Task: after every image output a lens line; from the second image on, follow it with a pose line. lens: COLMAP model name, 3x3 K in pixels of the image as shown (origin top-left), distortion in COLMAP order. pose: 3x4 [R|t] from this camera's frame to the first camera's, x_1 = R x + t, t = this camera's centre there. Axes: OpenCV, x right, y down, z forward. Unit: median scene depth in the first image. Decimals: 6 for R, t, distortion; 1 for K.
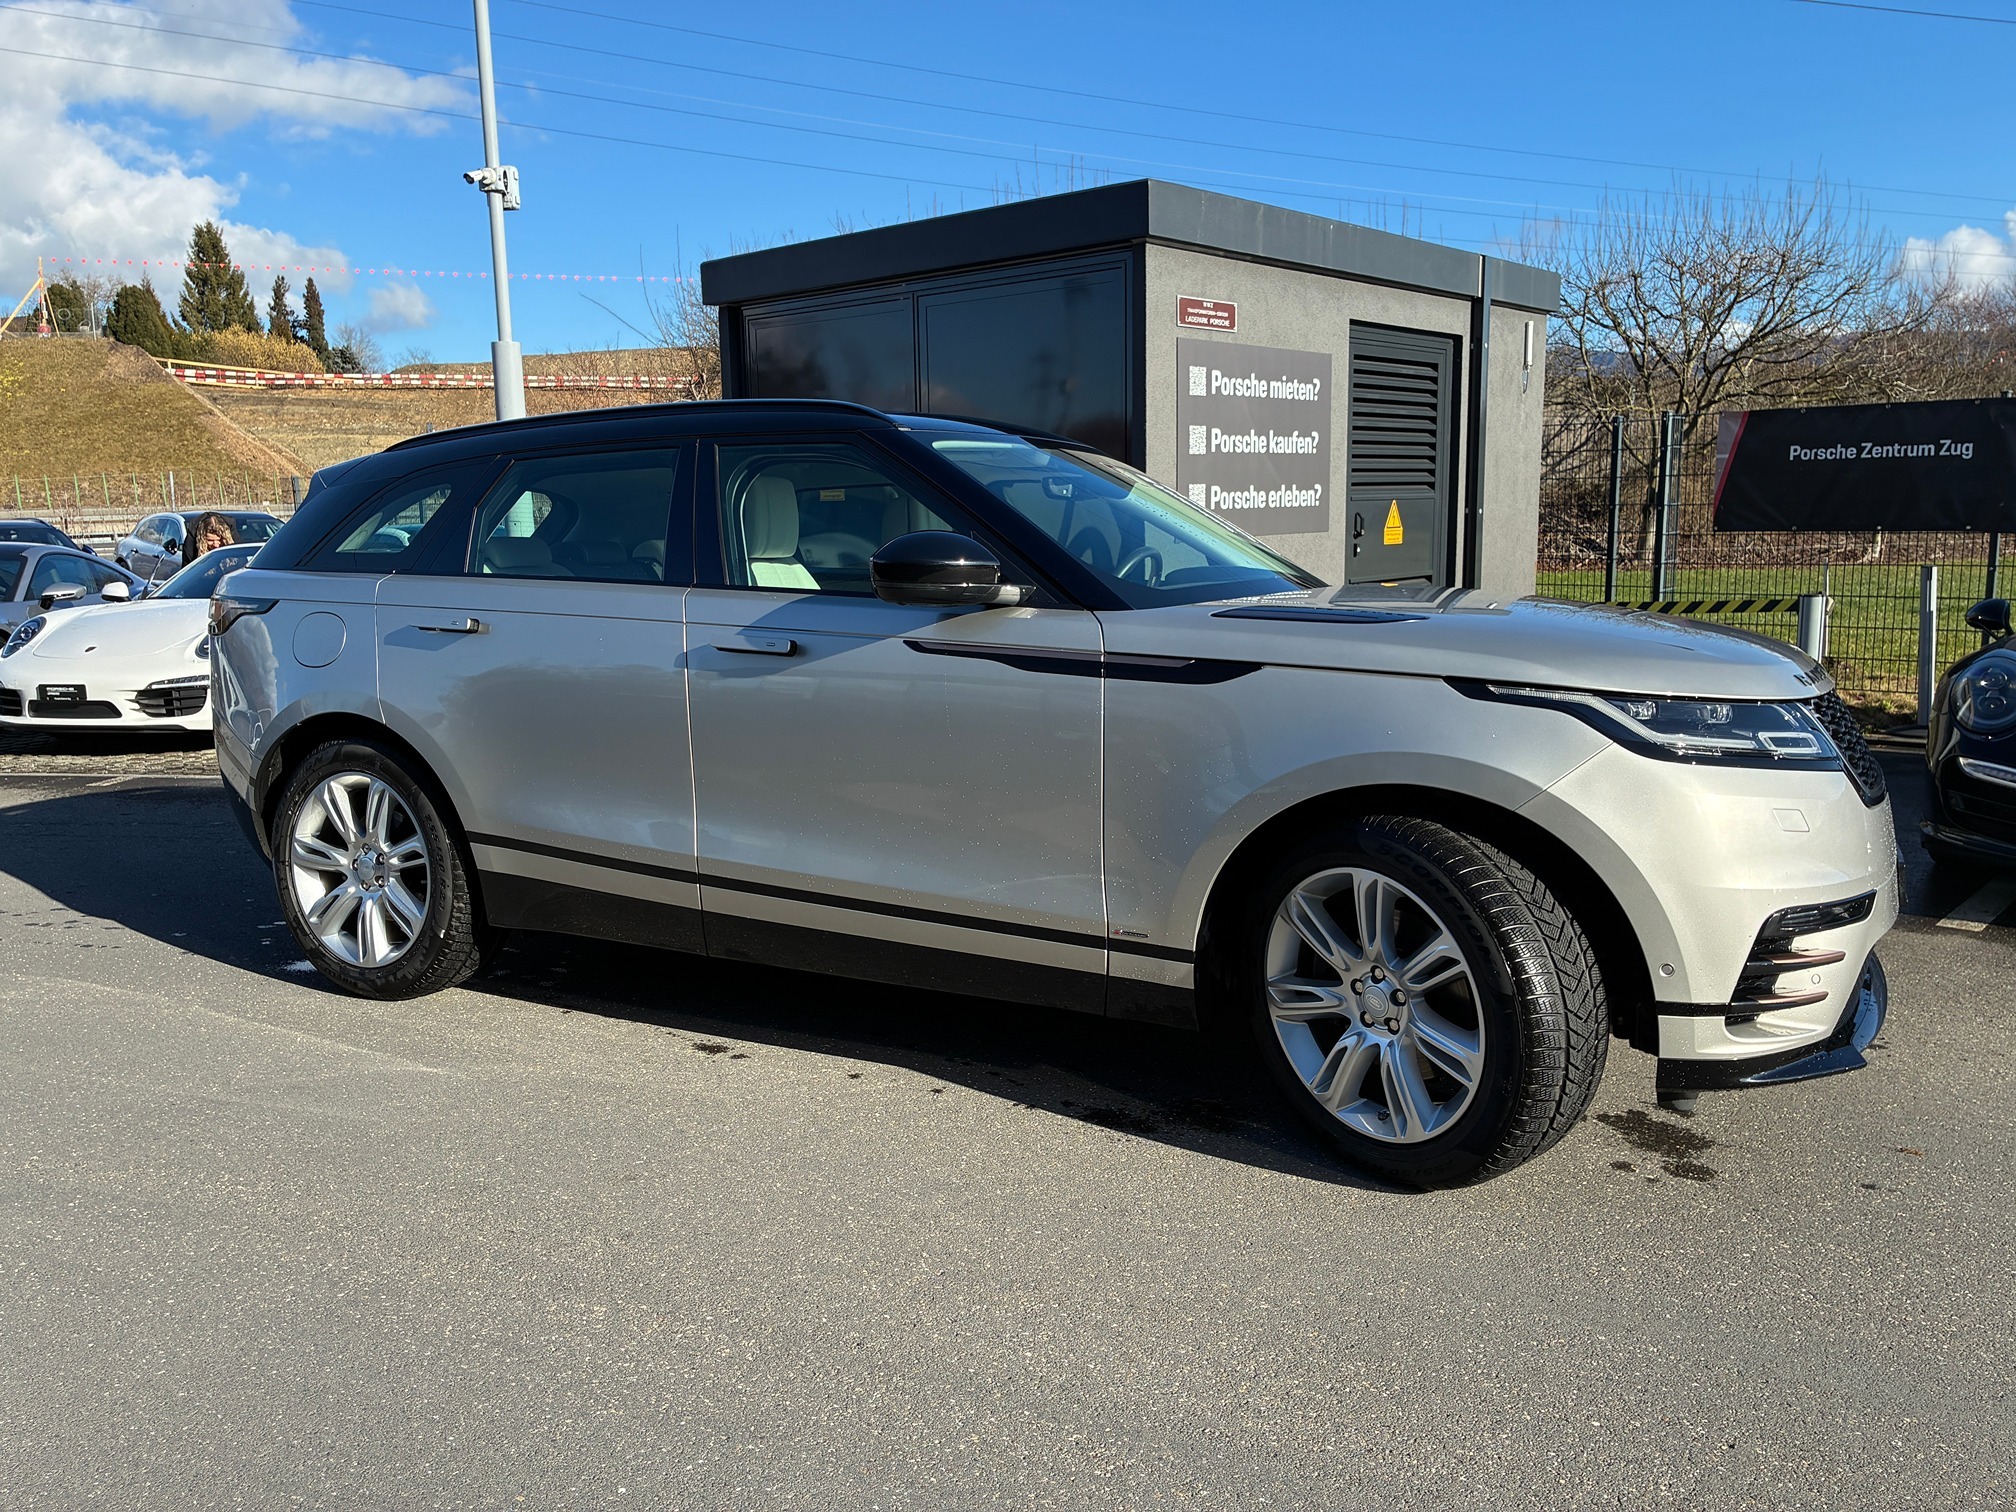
lens RADIAL K [[1538.9, 0, 1024.3], [0, 1538.9, 780.8], [0, 0, 1]] dist [0.046857, -0.054019]
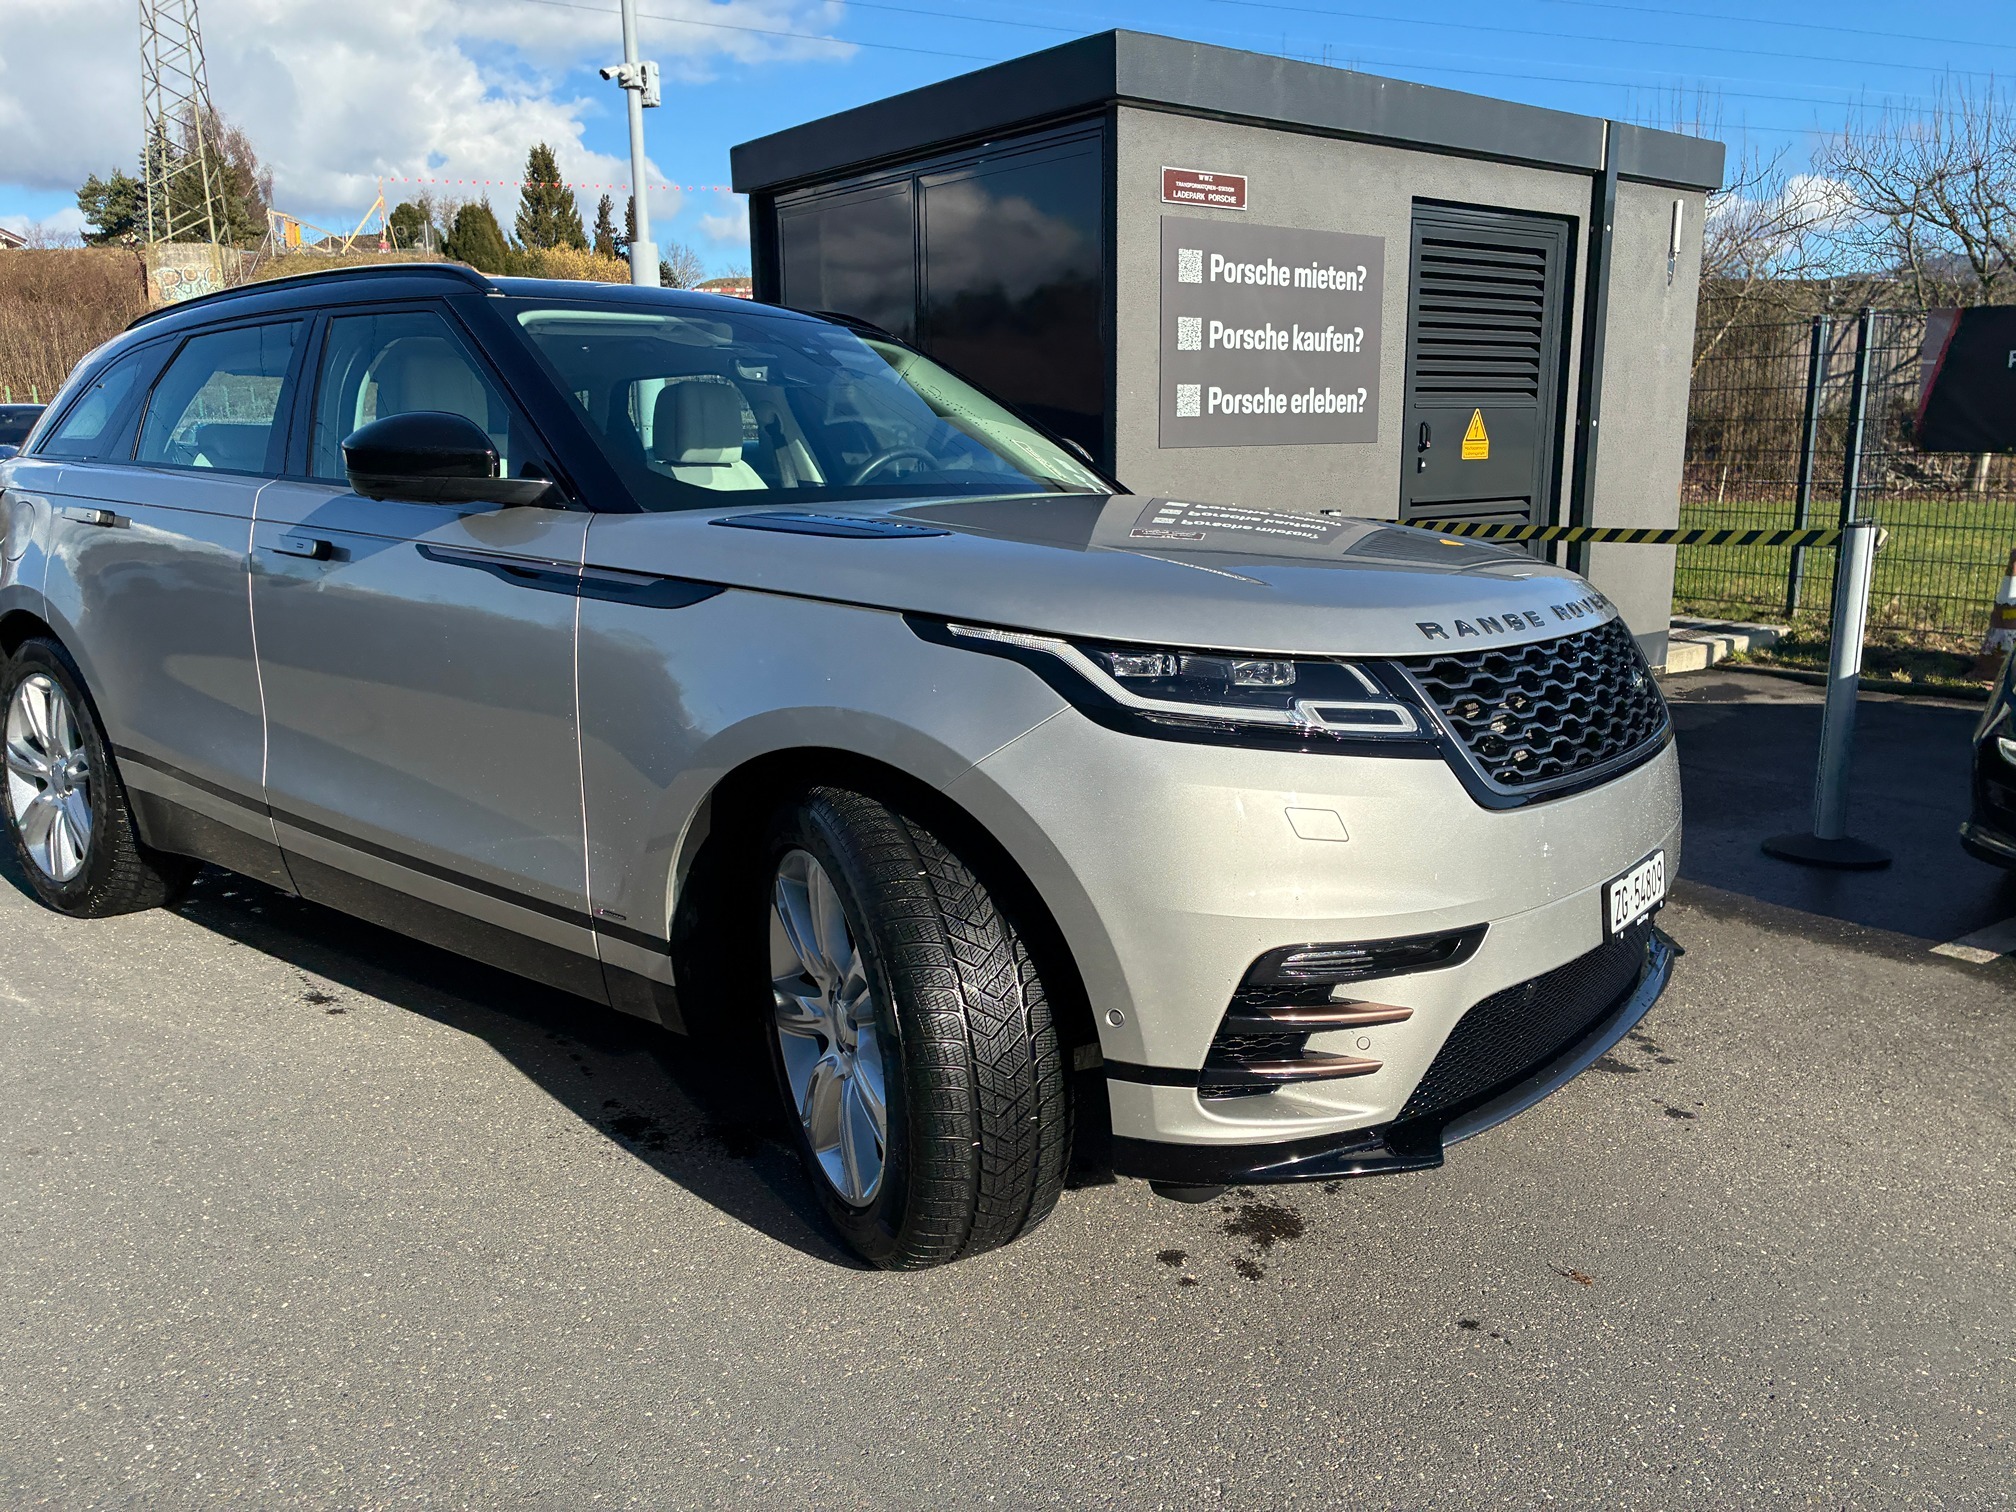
lens RADIAL K [[1534.0, 0, 1035.4], [0, 1534.0, 767.8], [0, 0, 1]] dist [0.051334, -0.056525]
pose [[0.983024, 0.051593, -0.176072, 0.205167], [-0.043761, 0.997884, 0.048083, -0.012590], [0.178180, -0.039562, 0.983202, 0.114488]]
